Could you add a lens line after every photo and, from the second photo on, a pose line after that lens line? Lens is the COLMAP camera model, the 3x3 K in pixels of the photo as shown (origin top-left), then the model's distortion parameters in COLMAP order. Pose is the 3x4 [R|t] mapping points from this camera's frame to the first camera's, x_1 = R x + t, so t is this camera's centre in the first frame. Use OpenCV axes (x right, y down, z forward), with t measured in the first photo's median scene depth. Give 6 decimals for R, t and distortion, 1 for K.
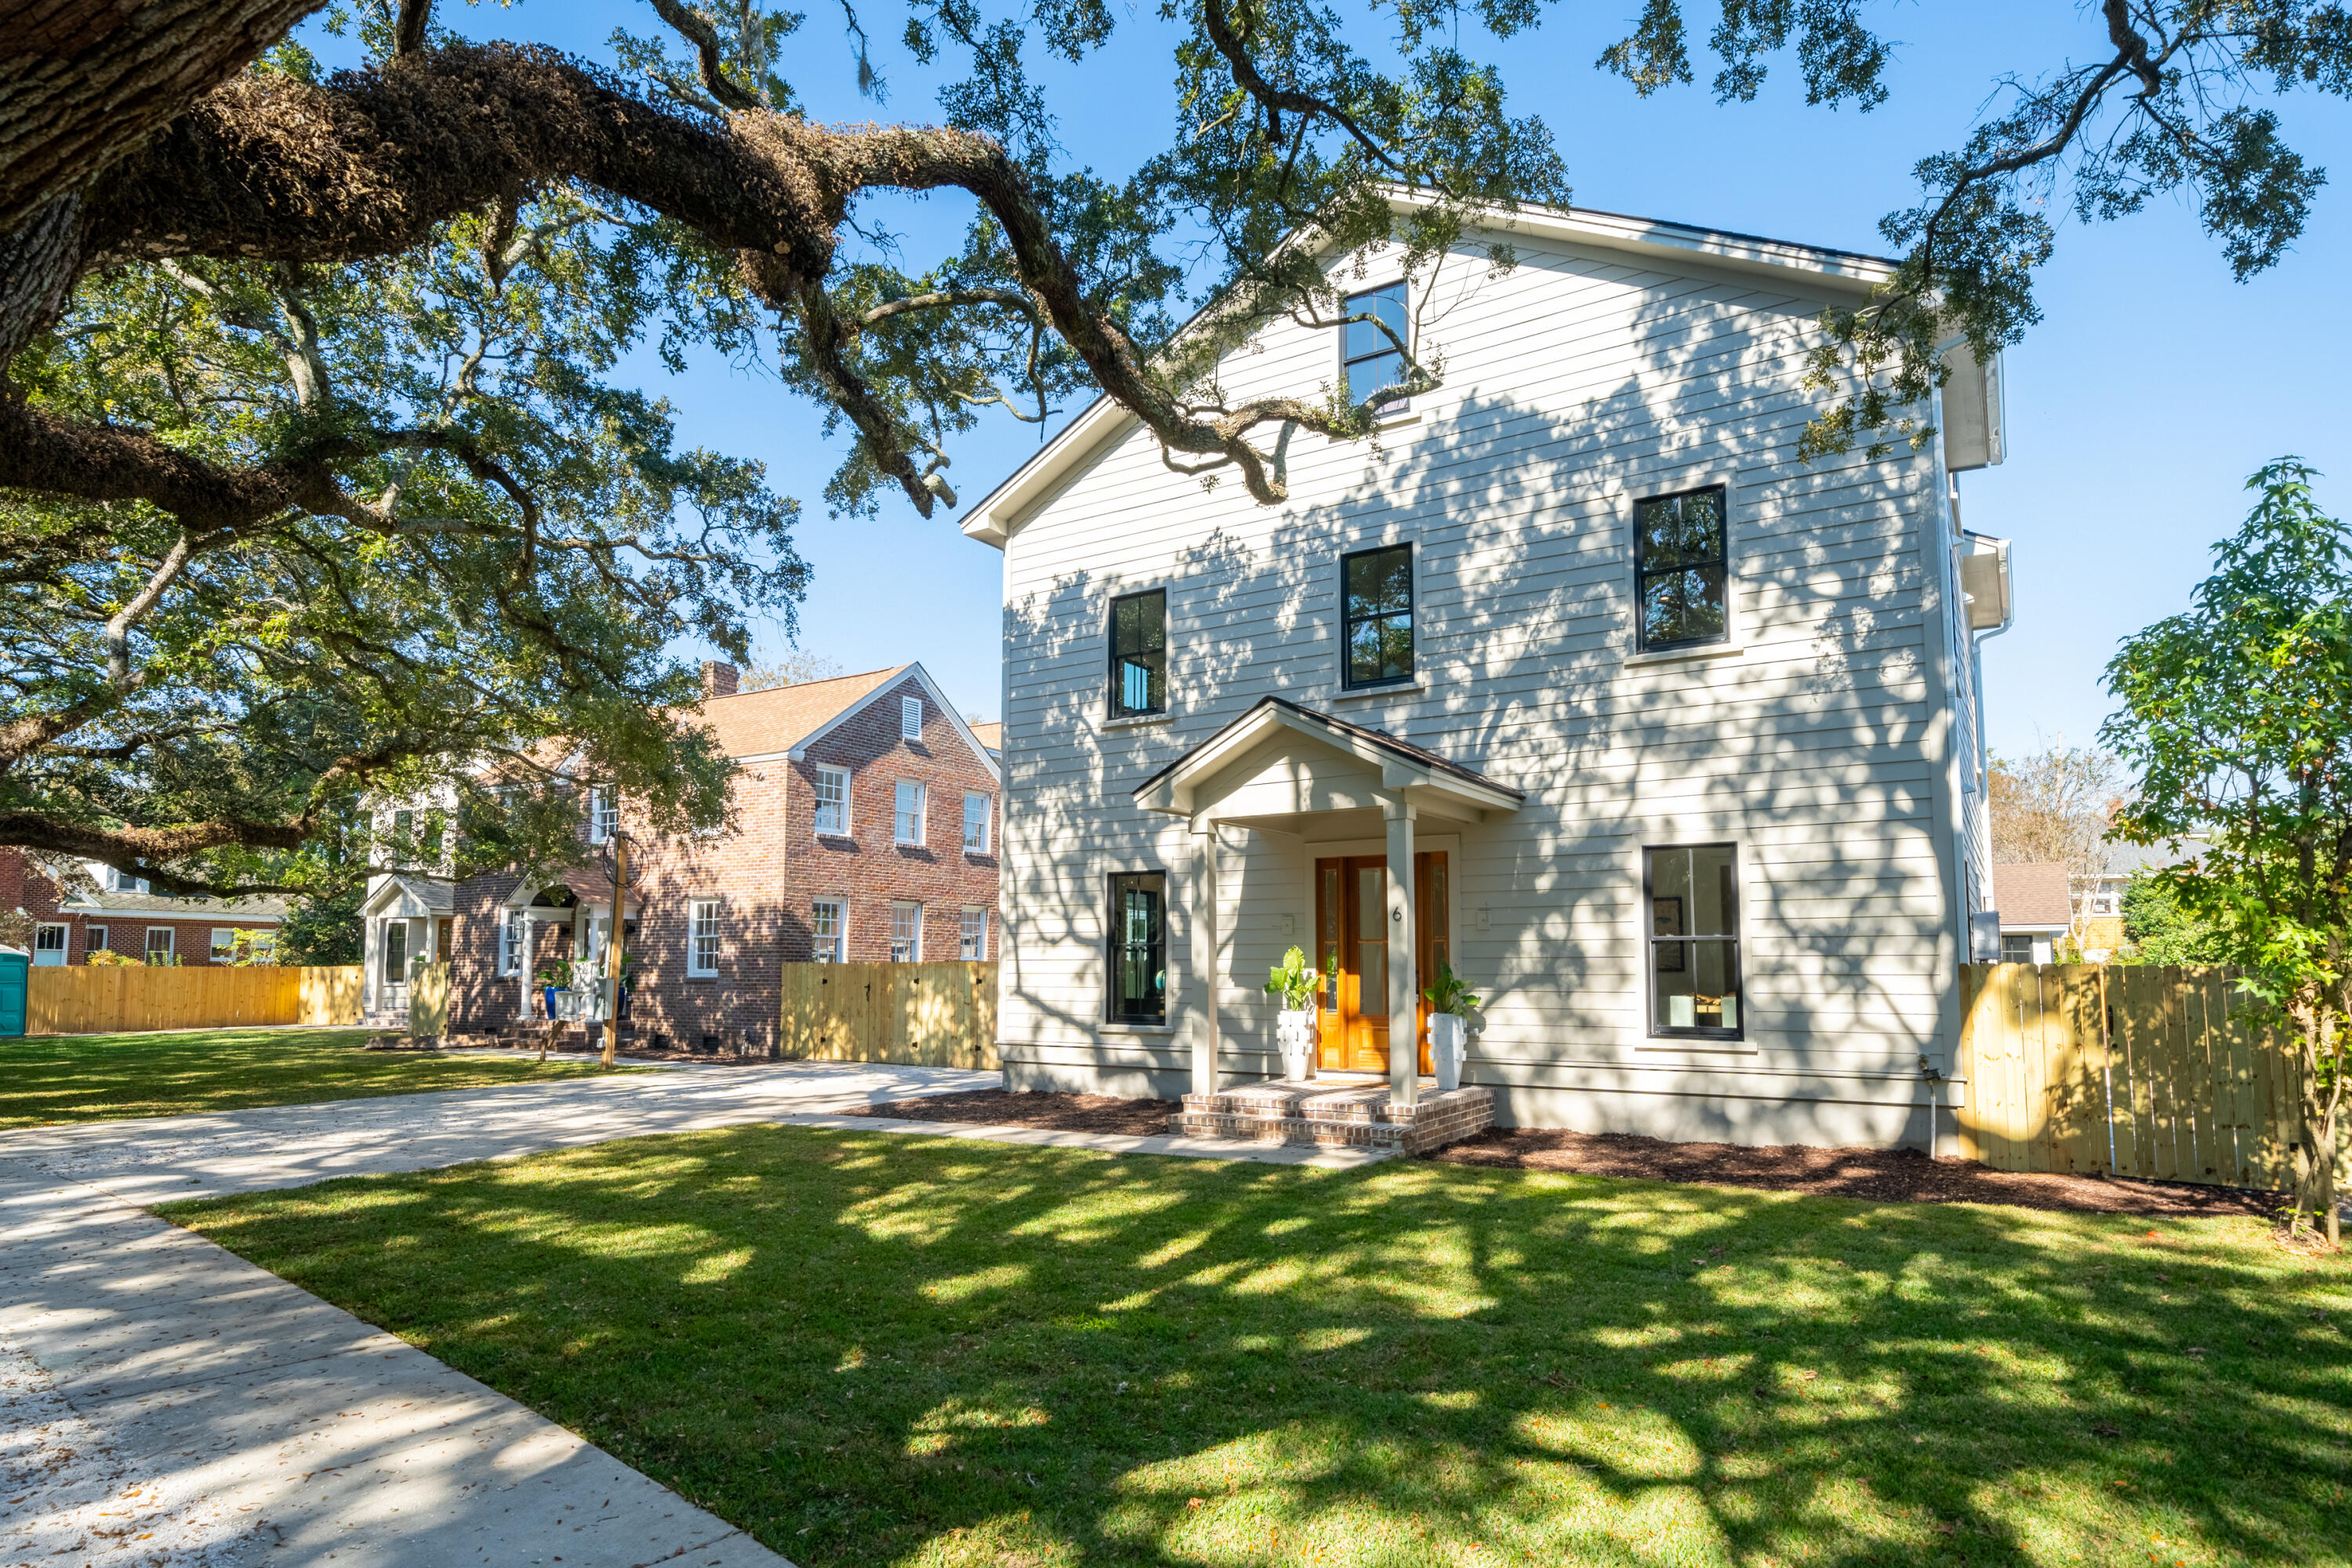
lens RADIAL K [[1282.0, 0, 1172.8], [0, 1282.0, 678.8], [0, 0, 1]] dist [0.005581, -0.002259]
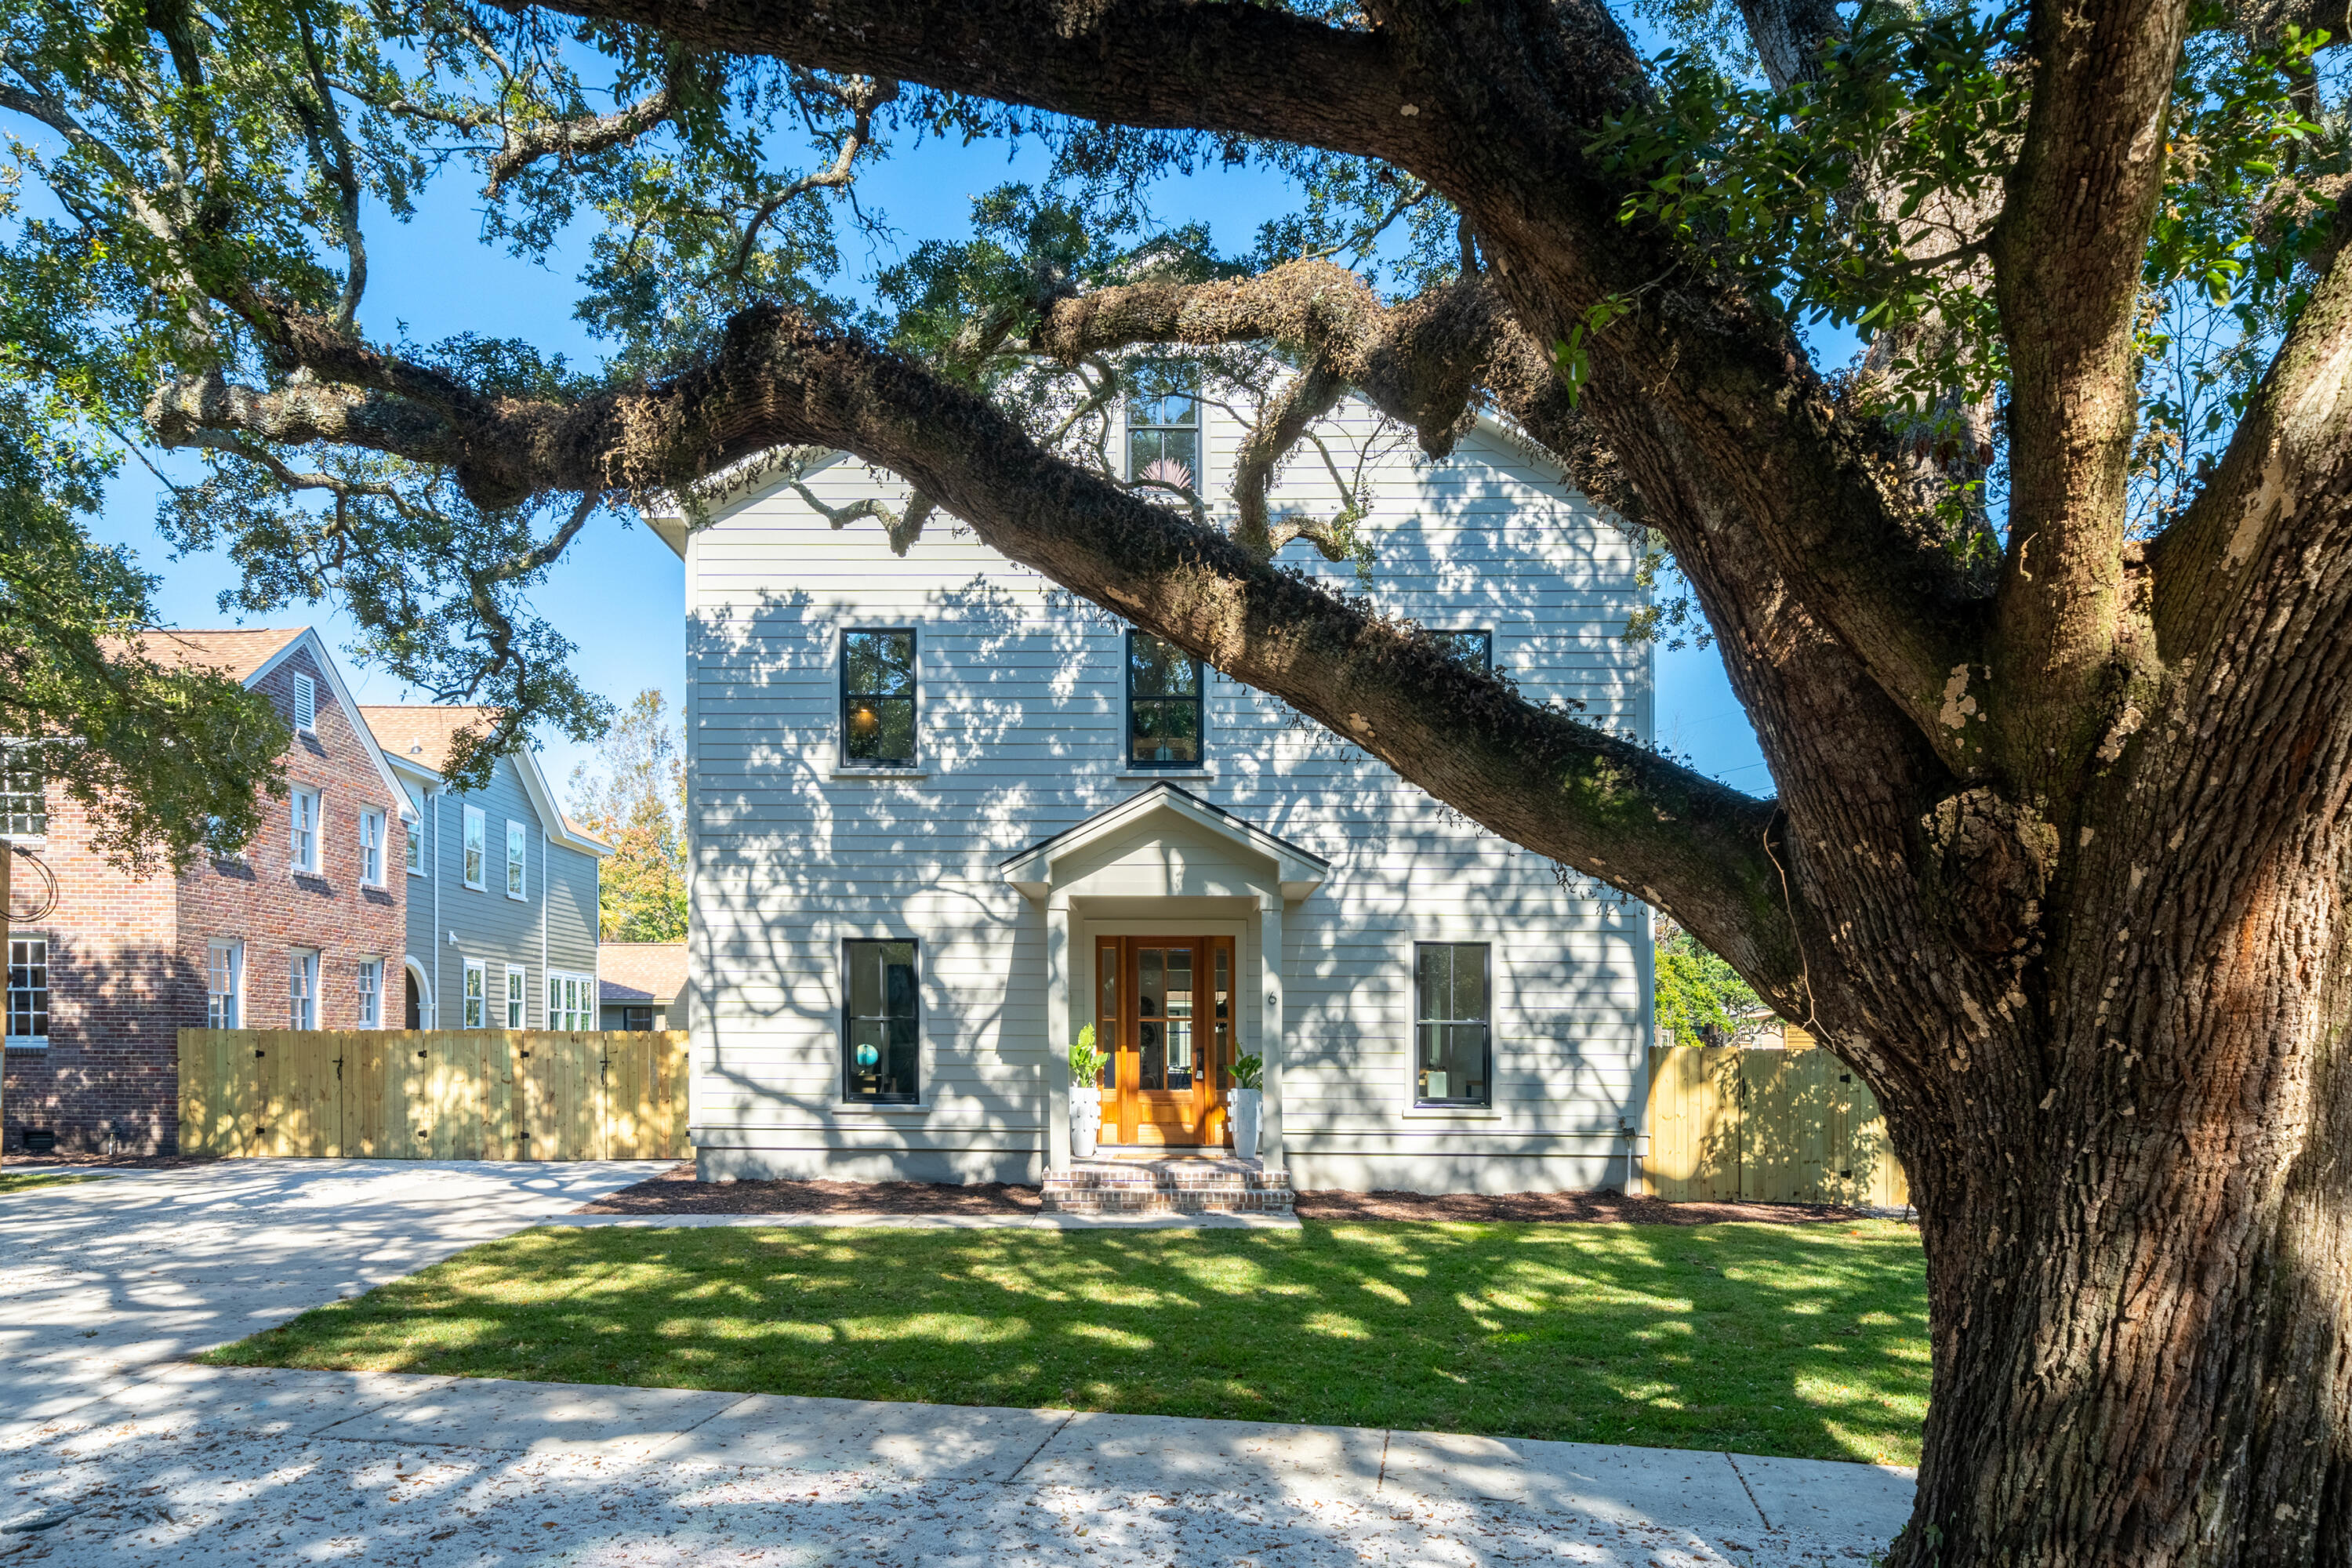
lens RADIAL K [[1503.4, 0, 1175.8], [0, 1503.4, 788.1], [0, 0, 1]] dist [0.006327, 0.003569]
pose [[0.851918, 0.091573, 0.515607, -0.464809], [-0.123174, 0.992009, 0.027333, -0.013338], [-0.508984, -0.086795, 0.856389, -0.020038]]
